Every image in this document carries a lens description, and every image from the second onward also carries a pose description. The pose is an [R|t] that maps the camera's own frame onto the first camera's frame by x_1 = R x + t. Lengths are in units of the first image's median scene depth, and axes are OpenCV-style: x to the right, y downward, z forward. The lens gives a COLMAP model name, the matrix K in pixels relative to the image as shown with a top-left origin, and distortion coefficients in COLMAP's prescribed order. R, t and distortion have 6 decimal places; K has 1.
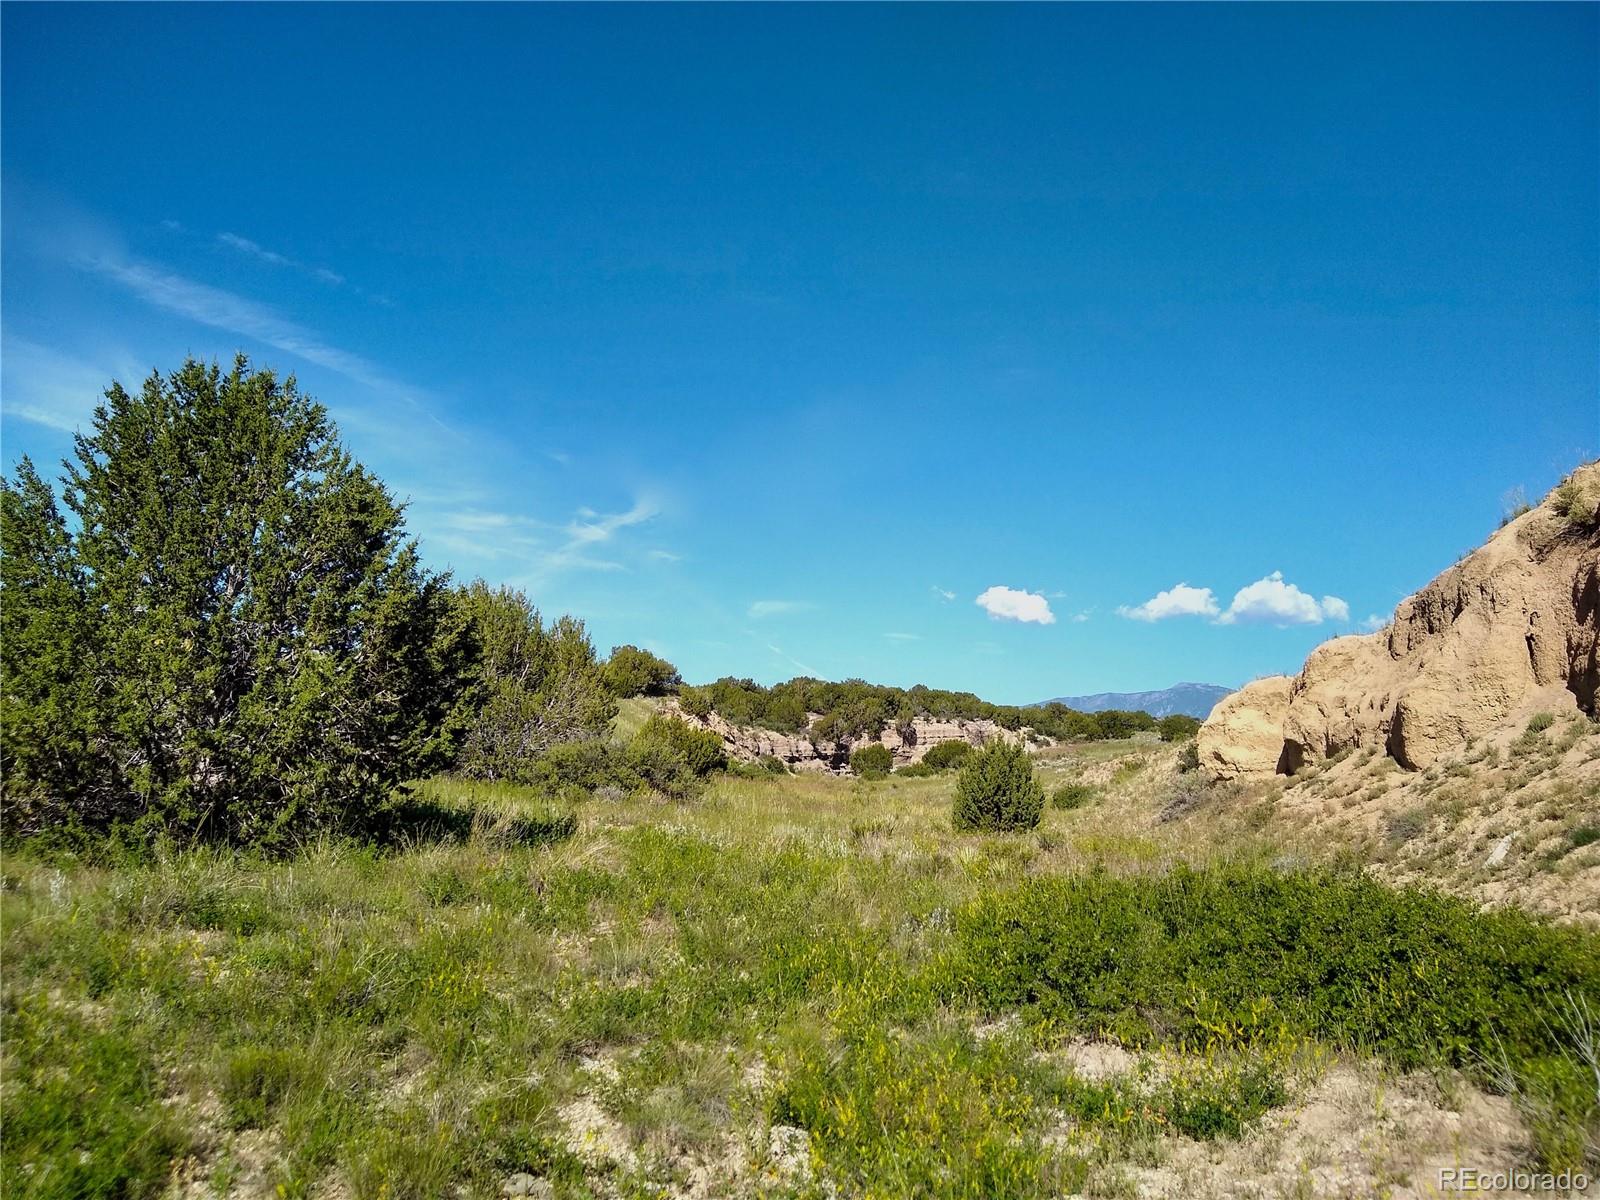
lens RADIAL K [[1286.3, 0, 803.6], [0, 1286.3, 548.0], [0, 0, 1]] dist [0.002413, -0.031115]
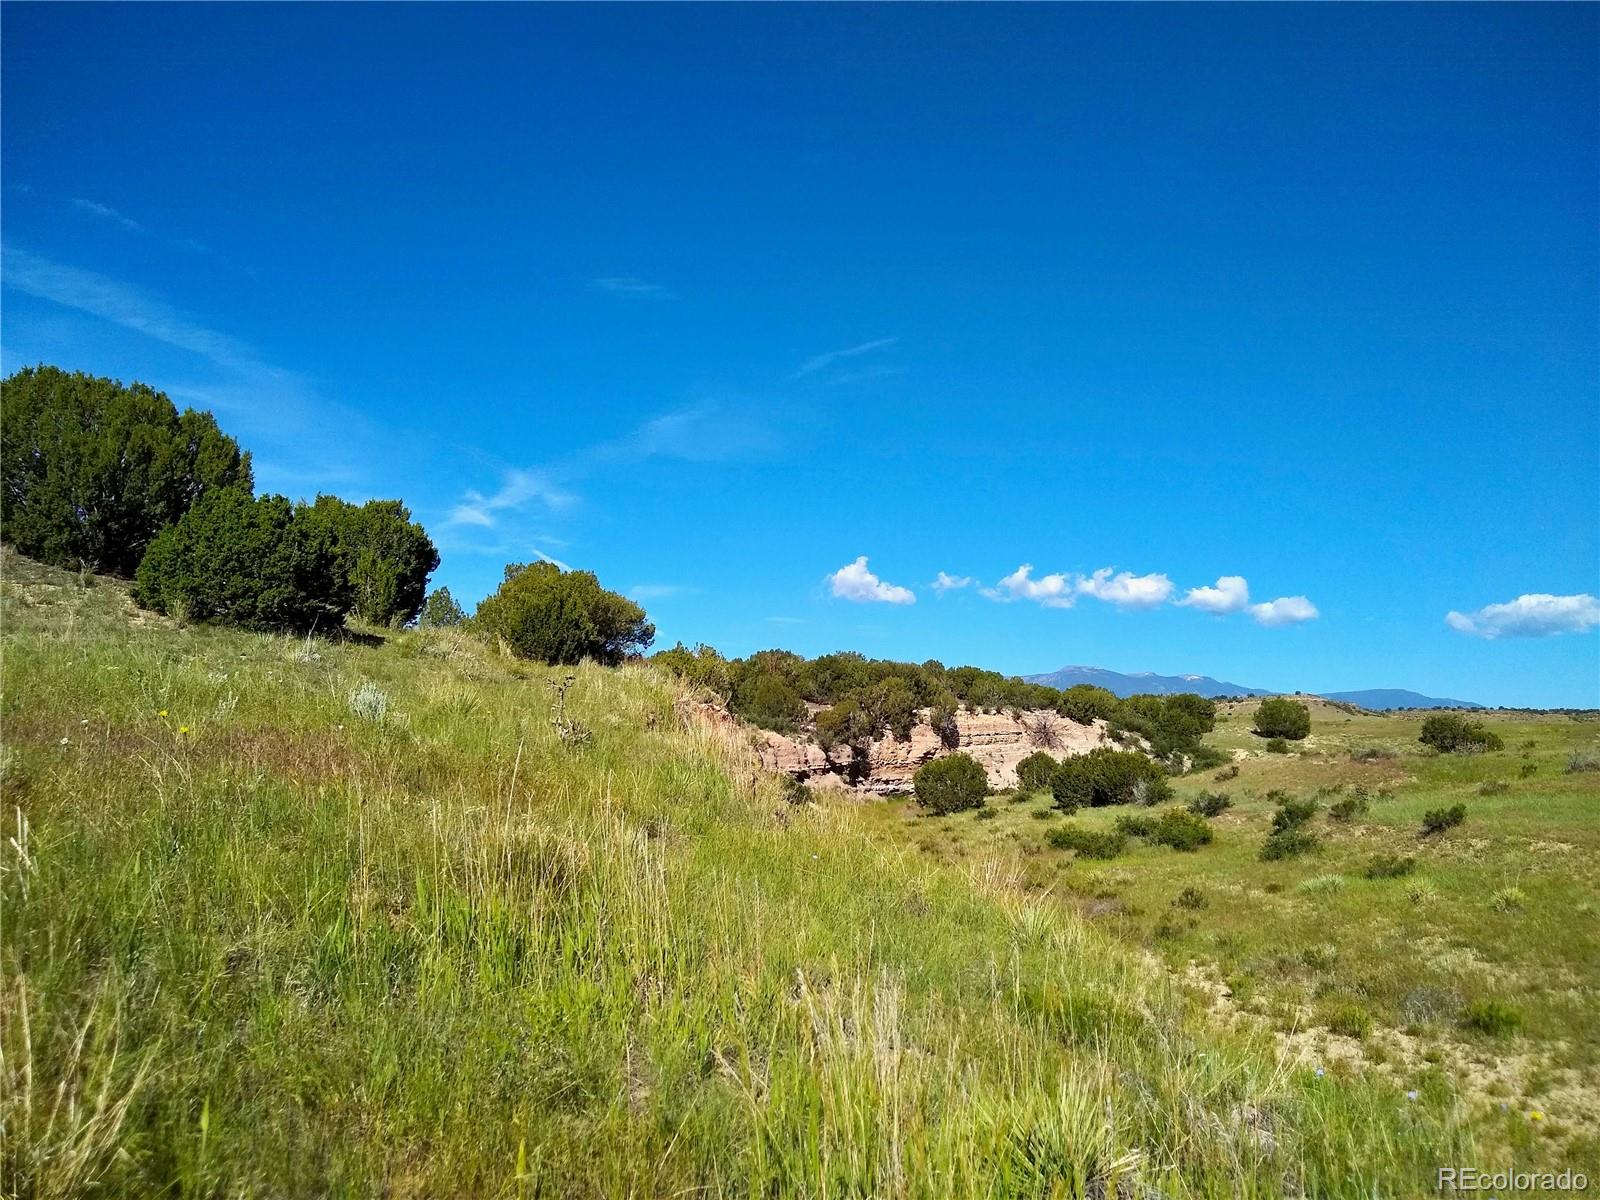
lens RADIAL K [[1279.0, 0, 800.7], [0, 1279.0, 609.4], [0, 0, 1]] dist [0.005995, -0.011593]
pose [[0.996300, 0.003374, 0.085874, -0.053648], [-0.008509, 0.998192, 0.059498, 0.042296], [-0.085518, -0.060009, 0.994528, 0.346525]]
